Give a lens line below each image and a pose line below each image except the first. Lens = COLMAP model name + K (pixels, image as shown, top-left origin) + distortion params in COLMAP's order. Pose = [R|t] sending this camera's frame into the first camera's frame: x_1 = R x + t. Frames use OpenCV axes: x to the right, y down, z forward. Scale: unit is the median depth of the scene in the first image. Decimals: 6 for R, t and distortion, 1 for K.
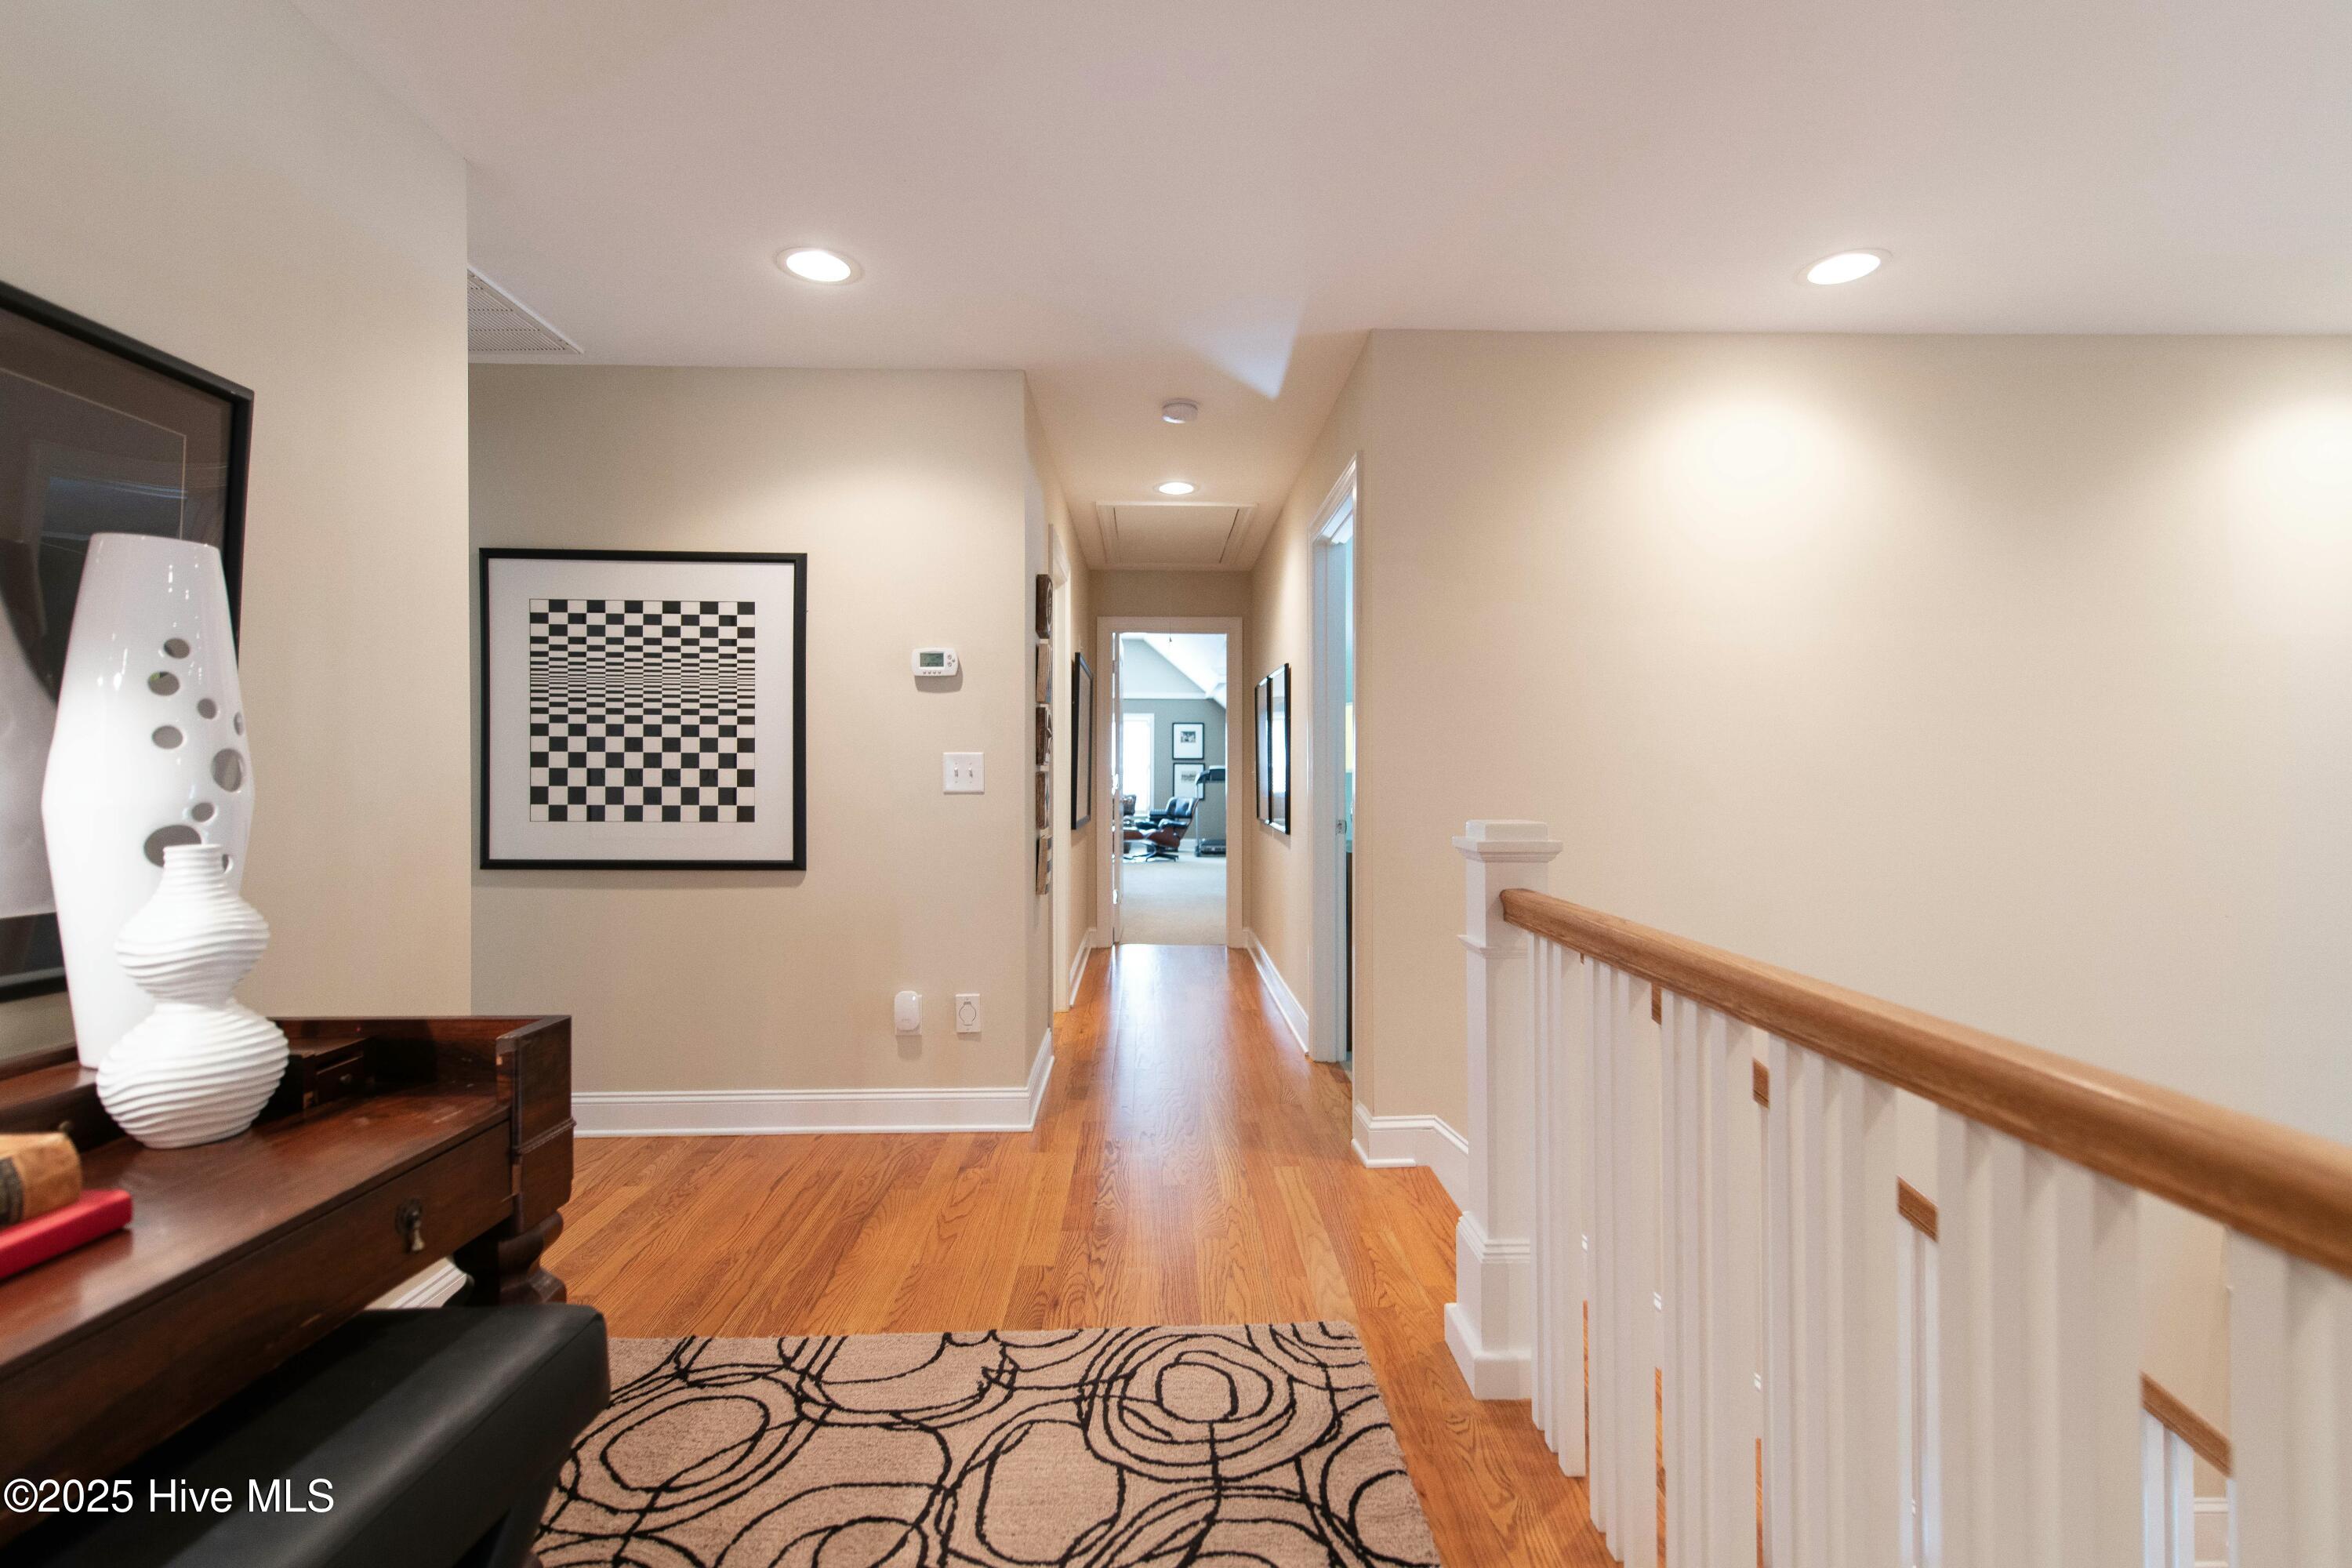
lens RADIAL K [[1025.6, 0, 1177.3], [0, 1025.6, 749.4], [0, 0, 1]] dist [0.000633, 0.000038]
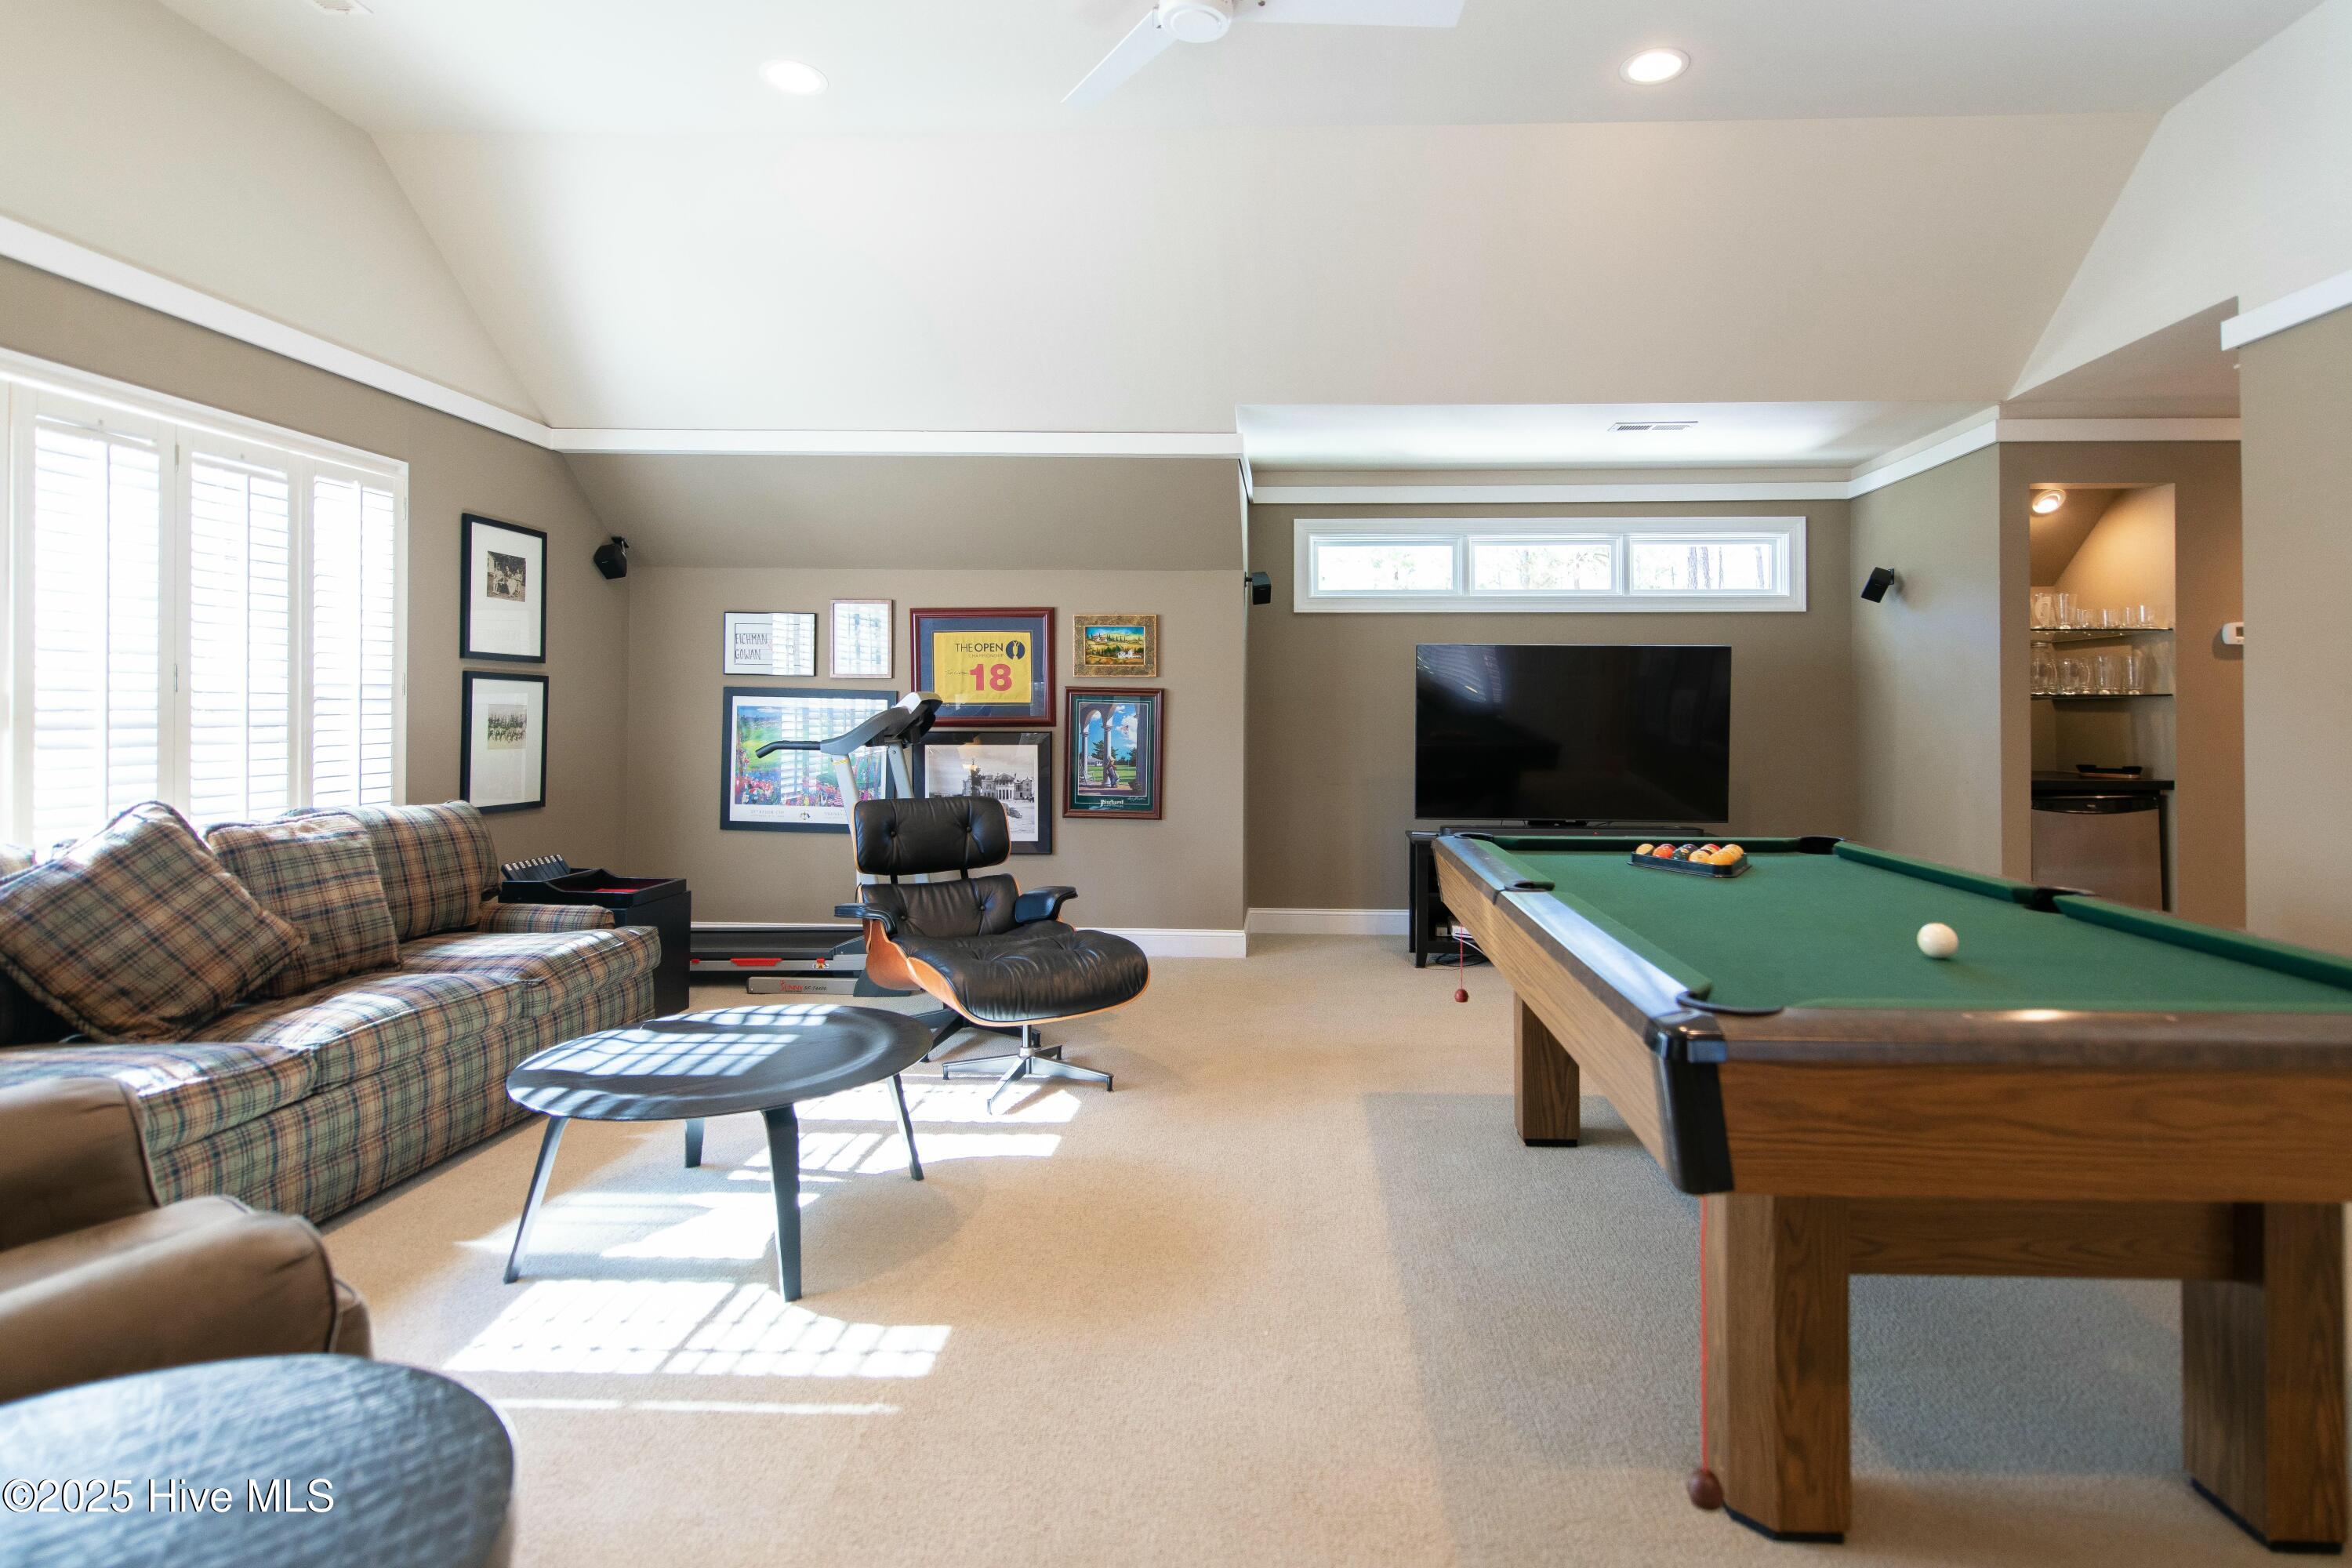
lens RADIAL K [[1159.6, 0, 1273.0], [0, 1159.6, 707.0], [0, 0, 1]] dist [-0.000332, -0.002281]
pose [[0.032822, 0.005522, 0.999446, -0.304927], [-0.034662, 0.999389, -0.004384, 0.017264], [-0.998860, -0.034499, 0.032993, 0.845302]]
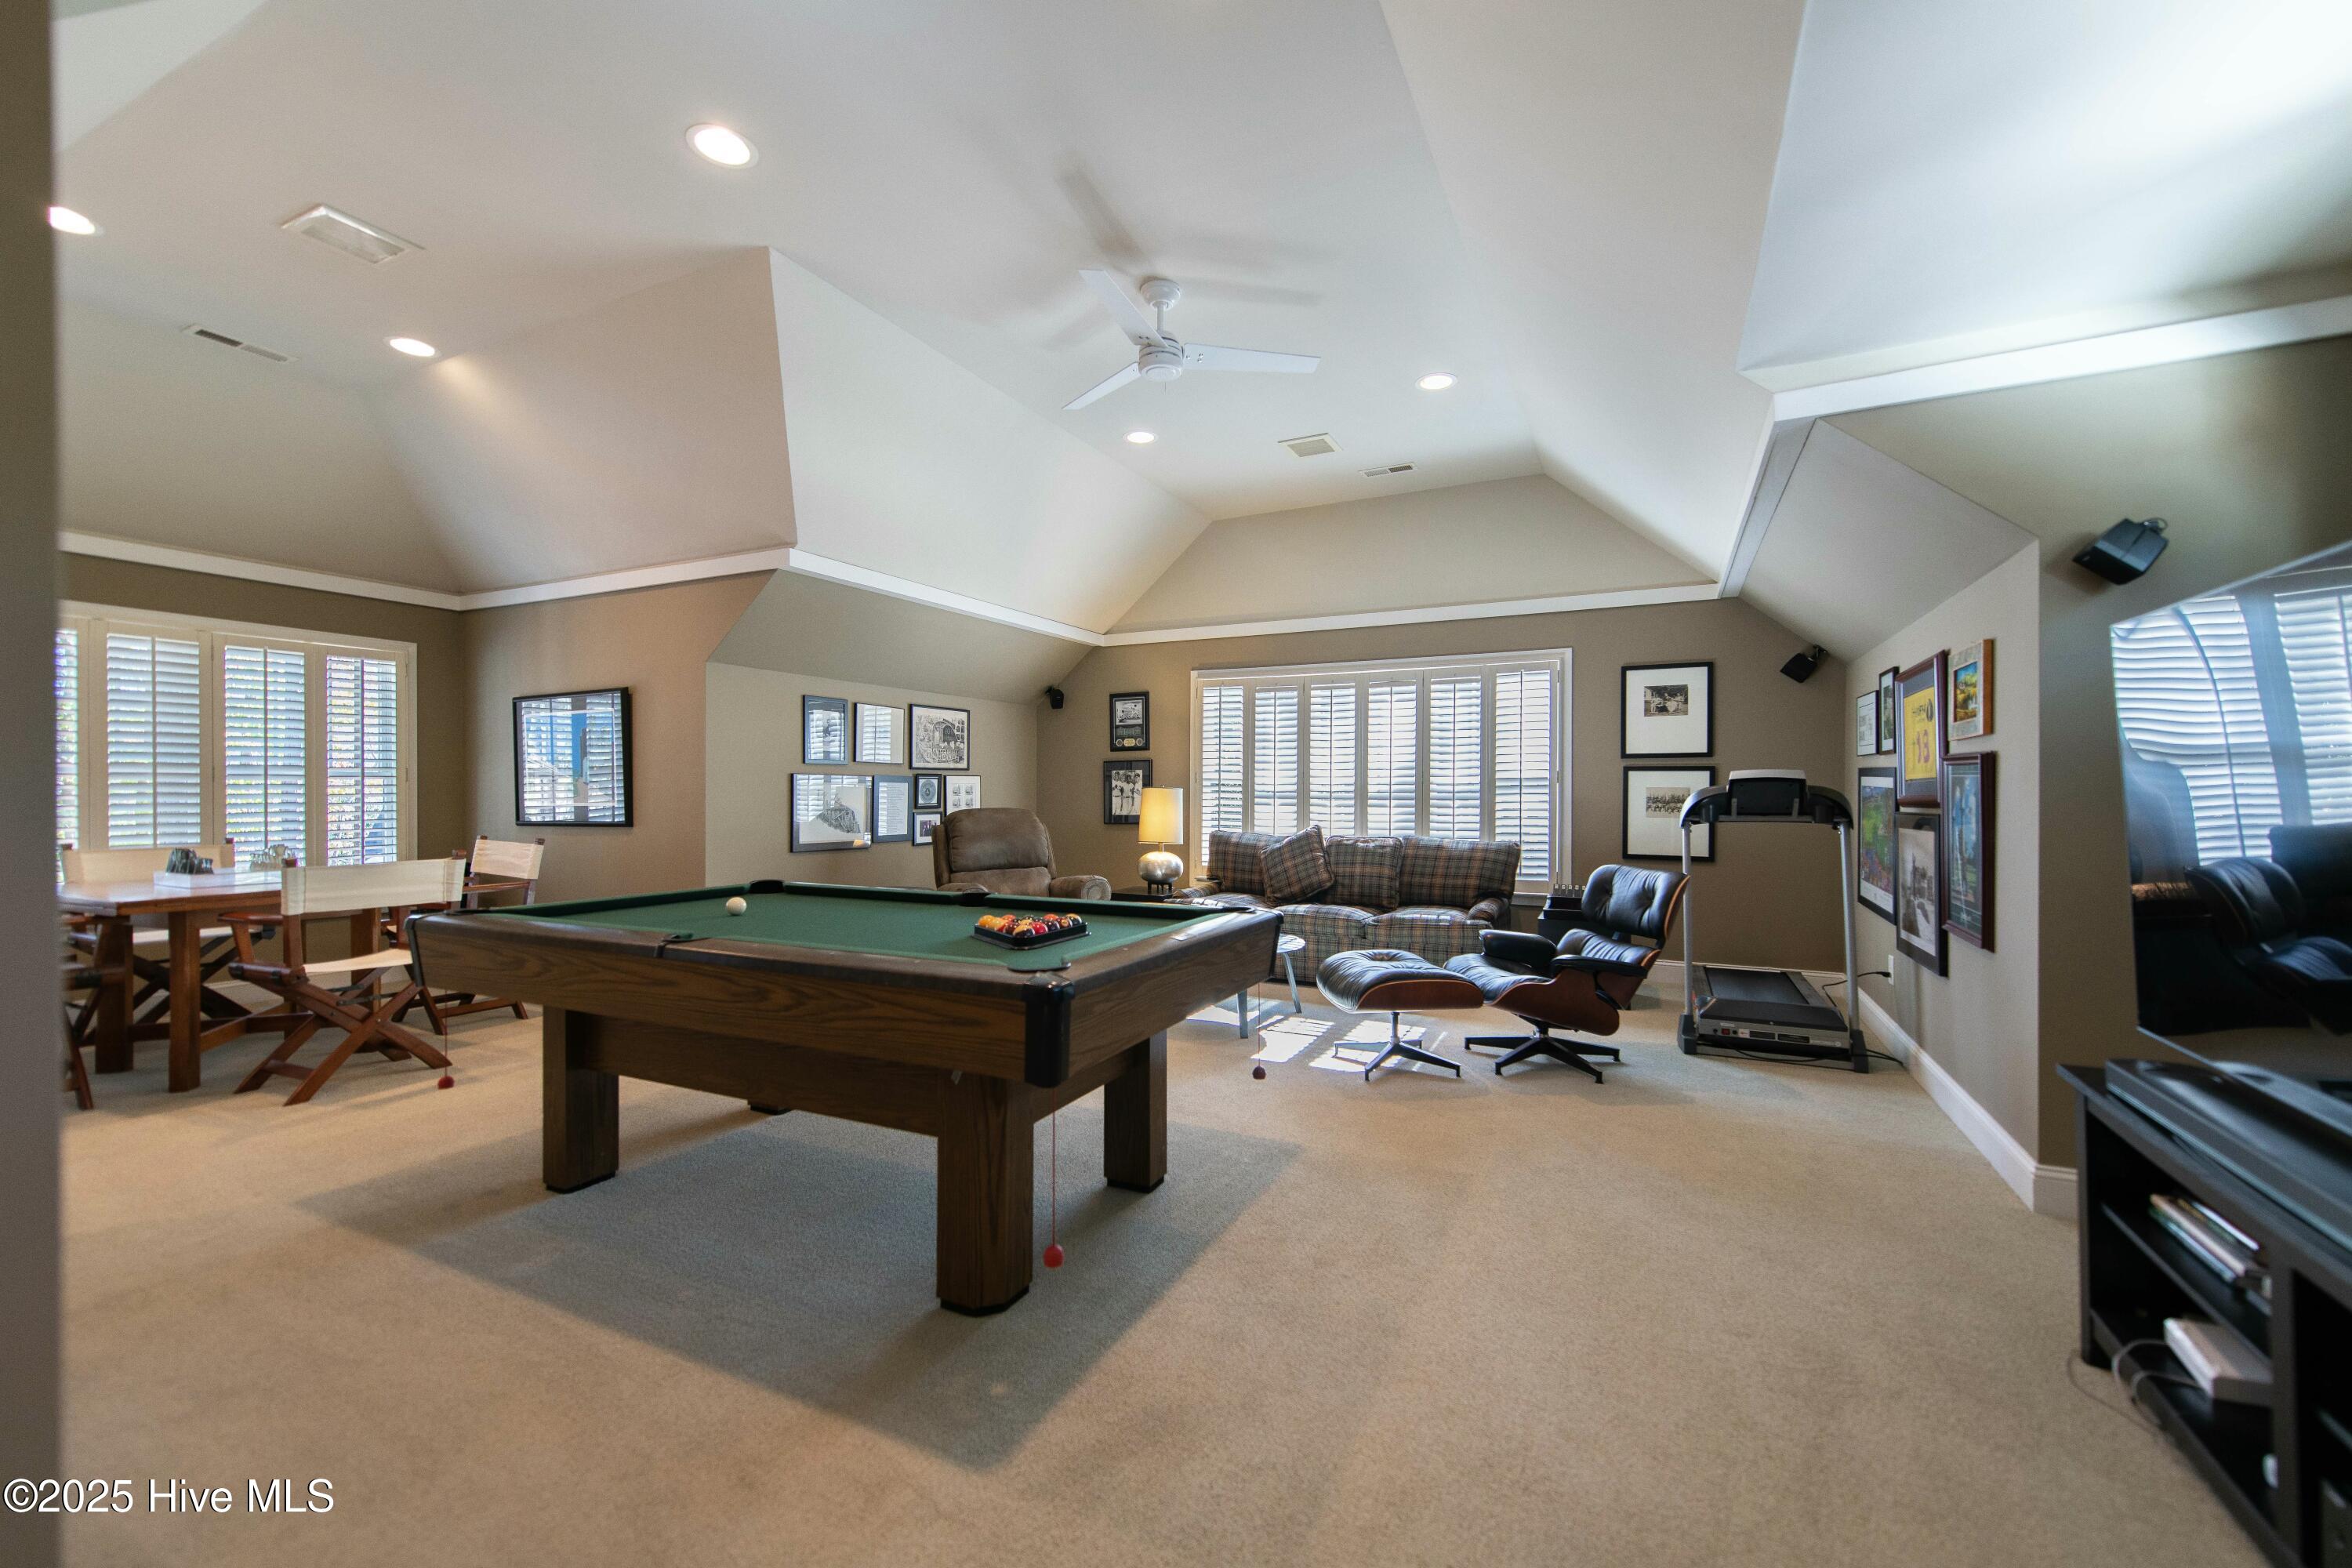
lens RADIAL K [[950.6, 0, 1179.6], [0, 950.6, 794.1], [0, 0, 1]] dist [0.011243, 0.000038]
pose [[0.881376, 0.000516, -0.472415, 0.020233], [0.013487, 0.999564, 0.026254, 0.012344], [0.472222, -0.029511, 0.880985, 0.631222]]
